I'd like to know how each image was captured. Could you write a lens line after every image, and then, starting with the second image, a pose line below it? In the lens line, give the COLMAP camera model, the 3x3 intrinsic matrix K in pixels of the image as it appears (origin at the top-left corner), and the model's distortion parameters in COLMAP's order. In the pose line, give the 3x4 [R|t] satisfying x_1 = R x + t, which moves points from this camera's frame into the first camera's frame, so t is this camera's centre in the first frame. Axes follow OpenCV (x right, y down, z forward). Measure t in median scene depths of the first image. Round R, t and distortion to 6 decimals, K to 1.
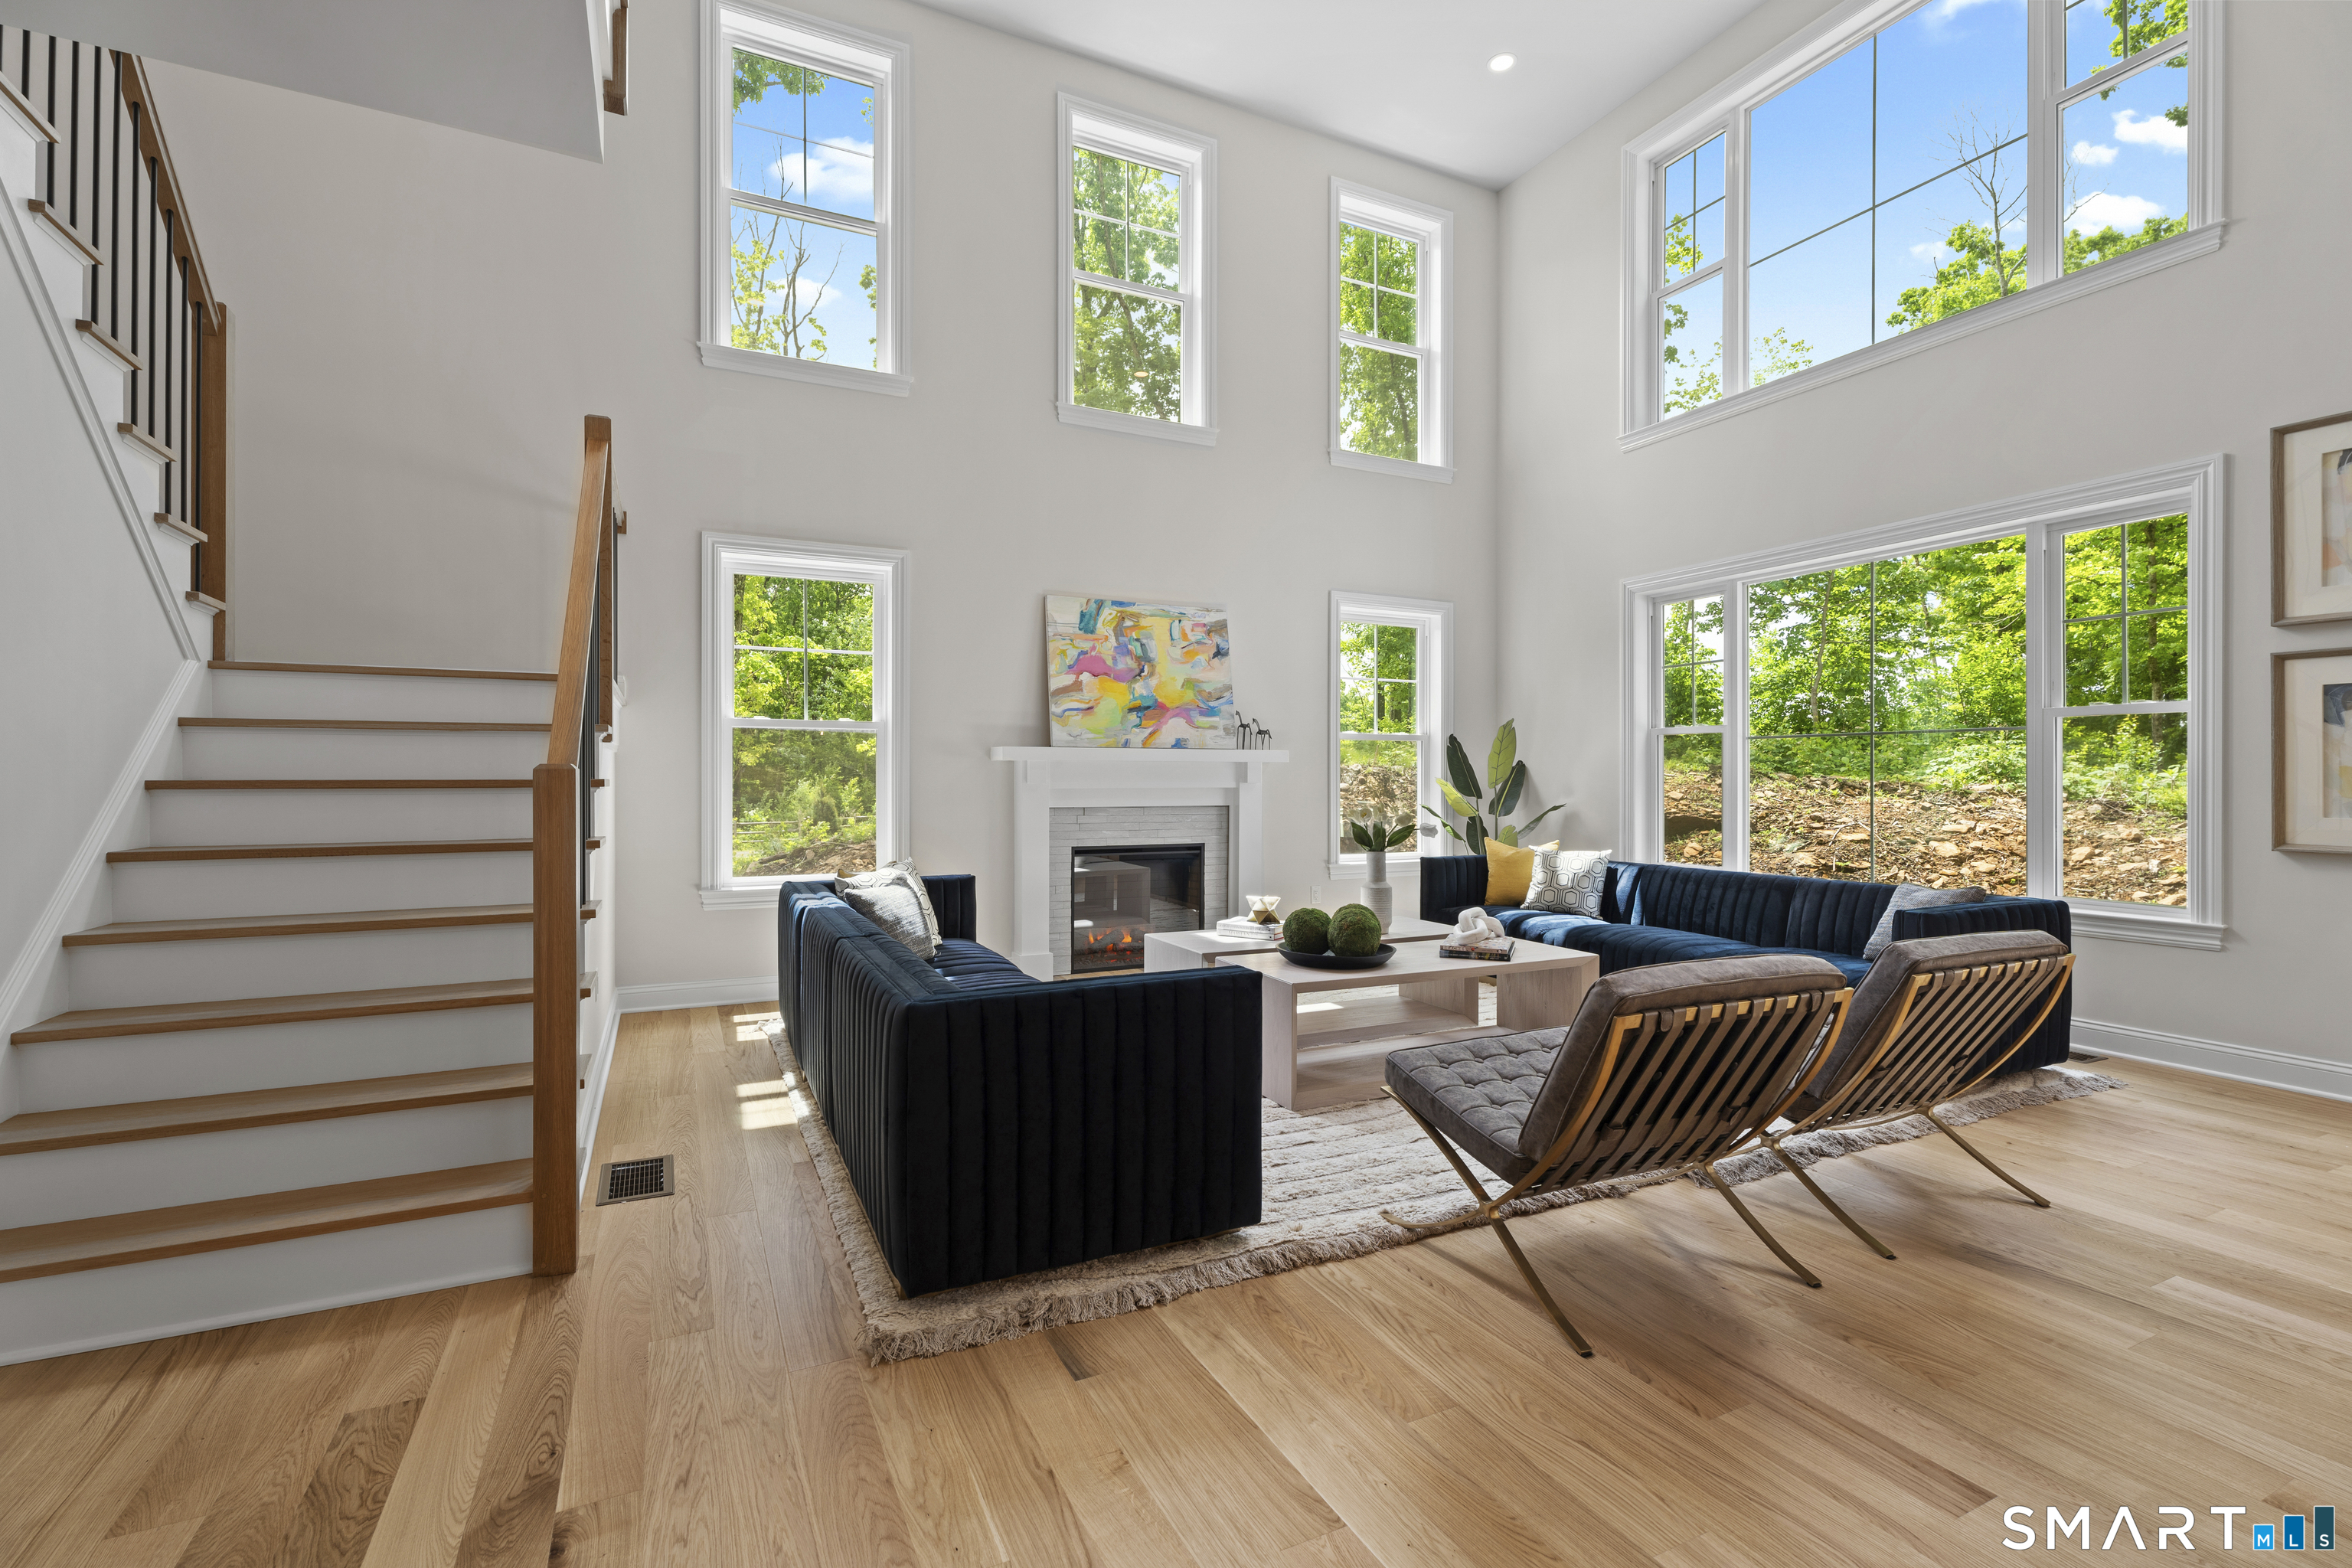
lens RADIAL K [[1045.9, 0, 1175.6], [0, 1045.9, 777.7], [0, 0, 1]] dist [-0.003327, 0.000352]
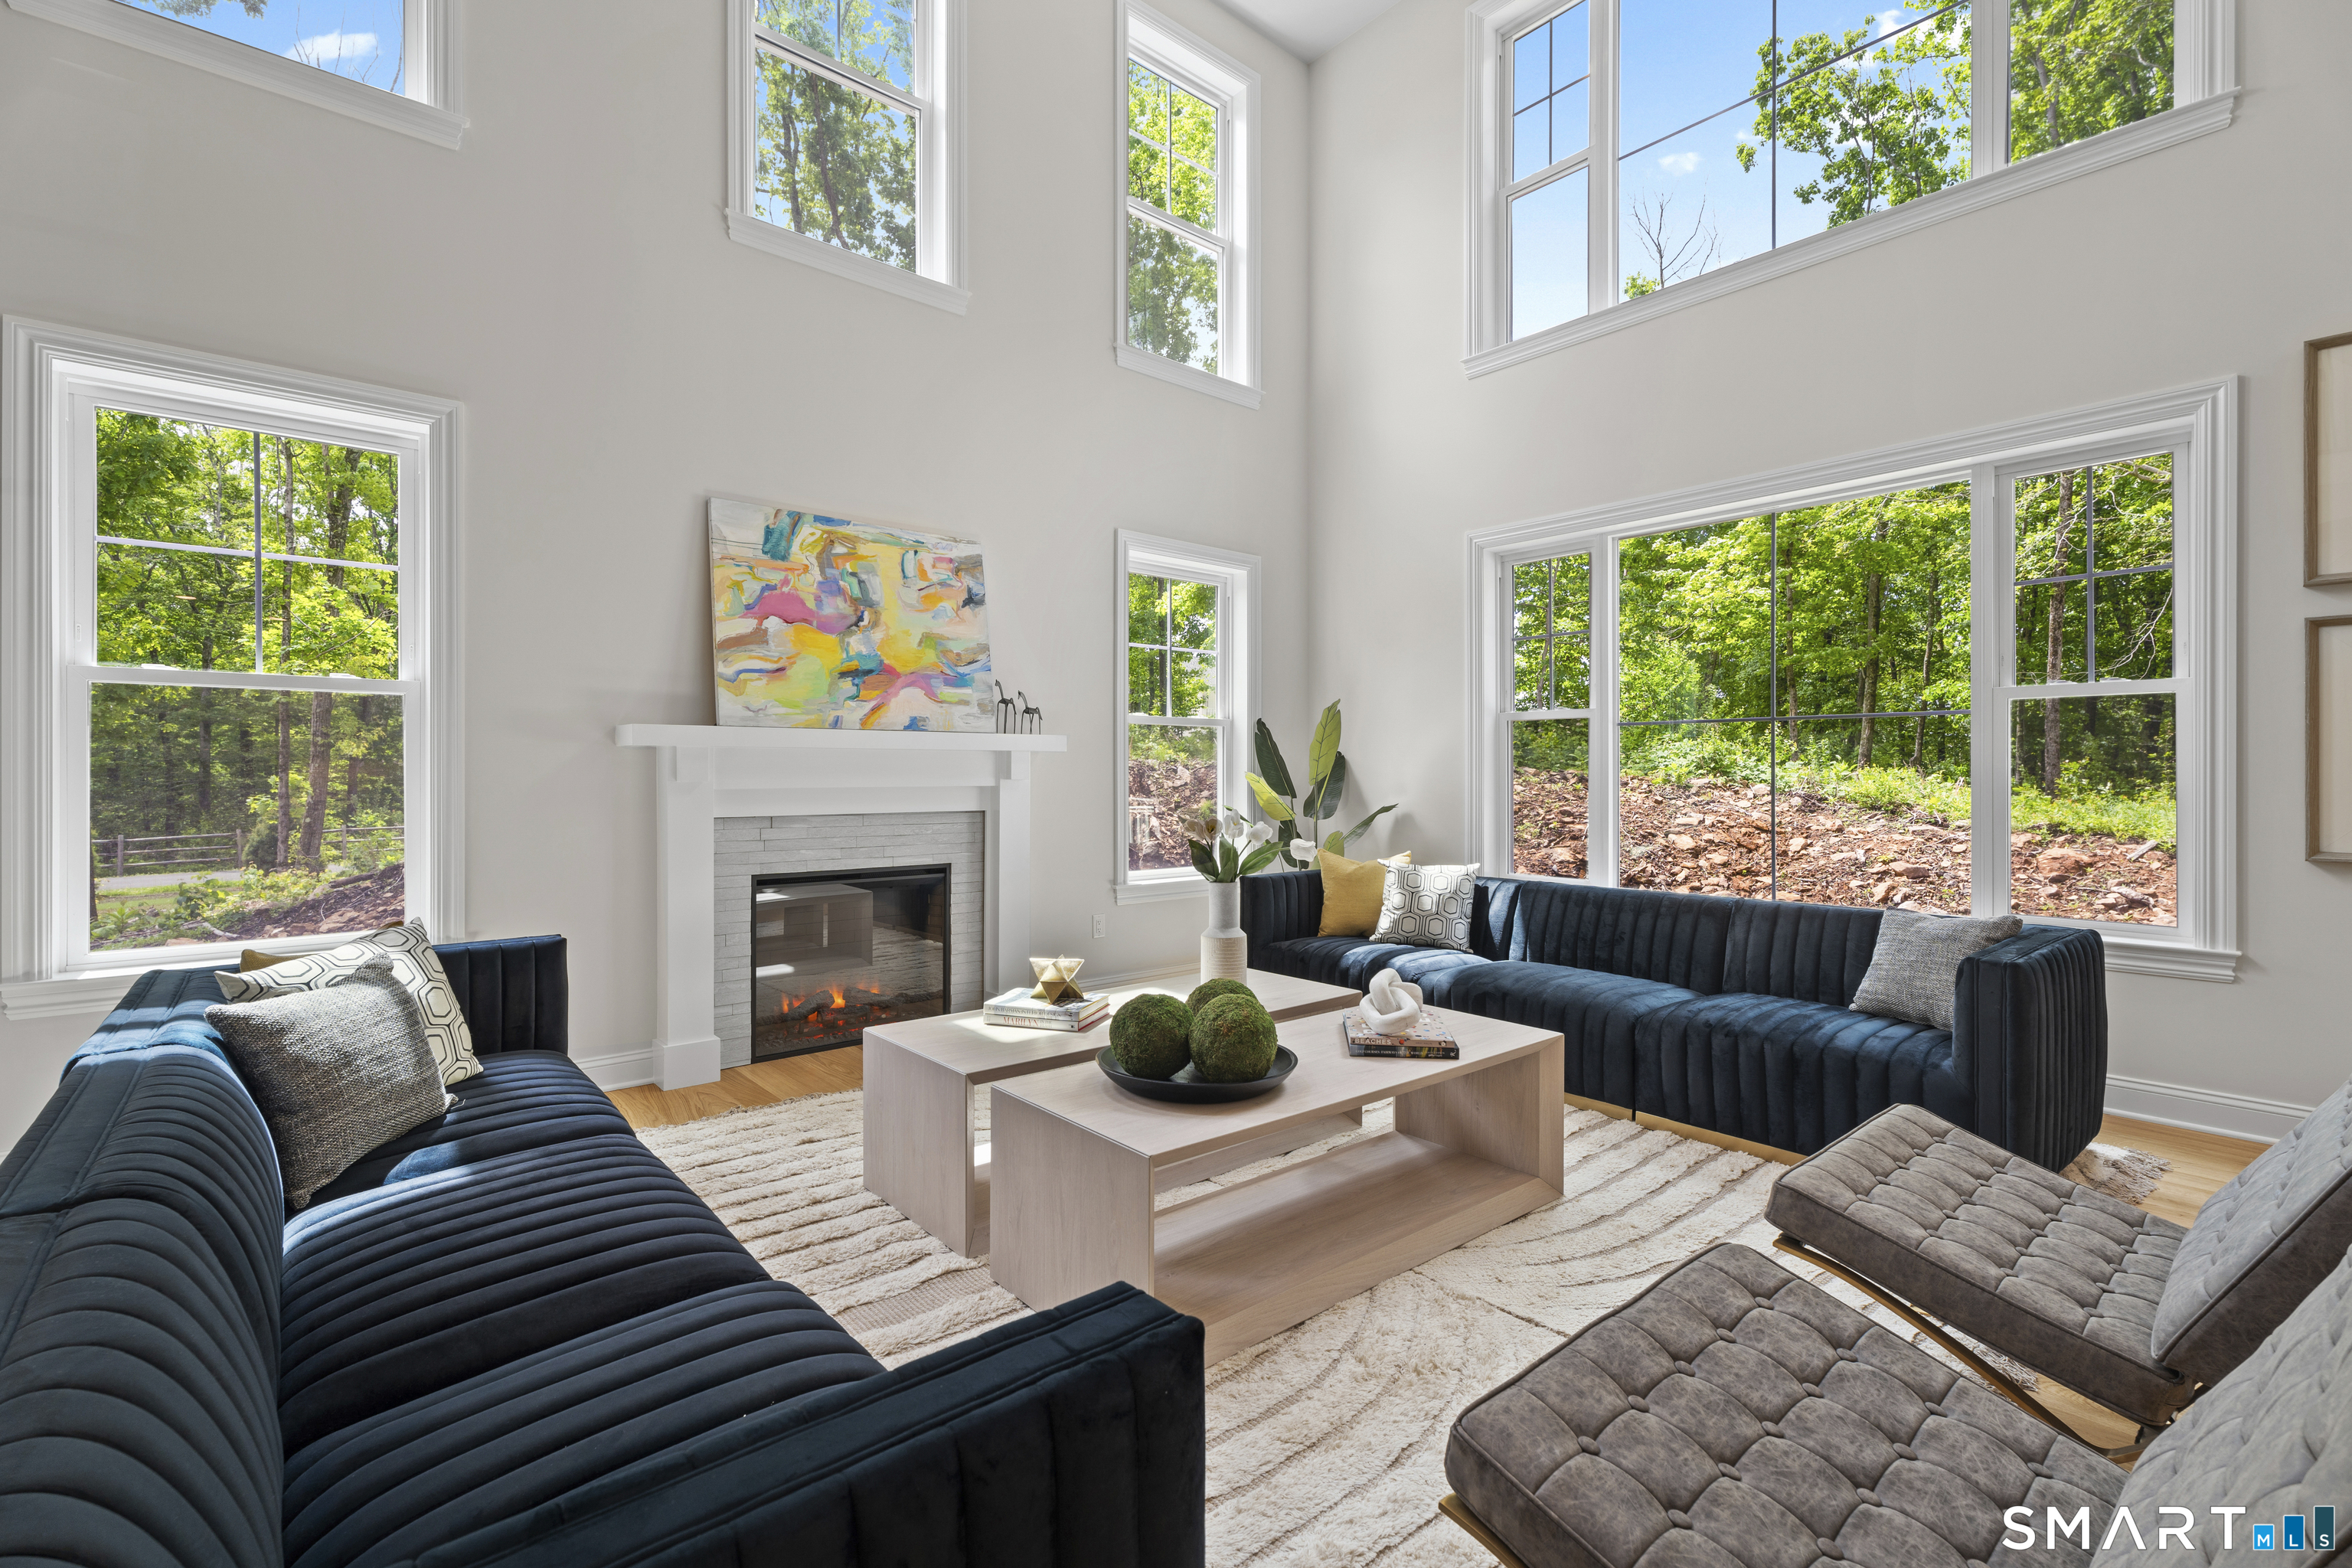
lens RADIAL K [[1045.9, 0, 1175.6], [0, 1045.9, 777.7], [0, 0, 1]] dist [-0.003327, 0.000352]
pose [[0.967424, -0.001727, 0.253154, -0.005371], [0.000494, 0.999988, 0.004934, 0.000392], [-0.253160, -0.004648, 0.967413, 0.272323]]
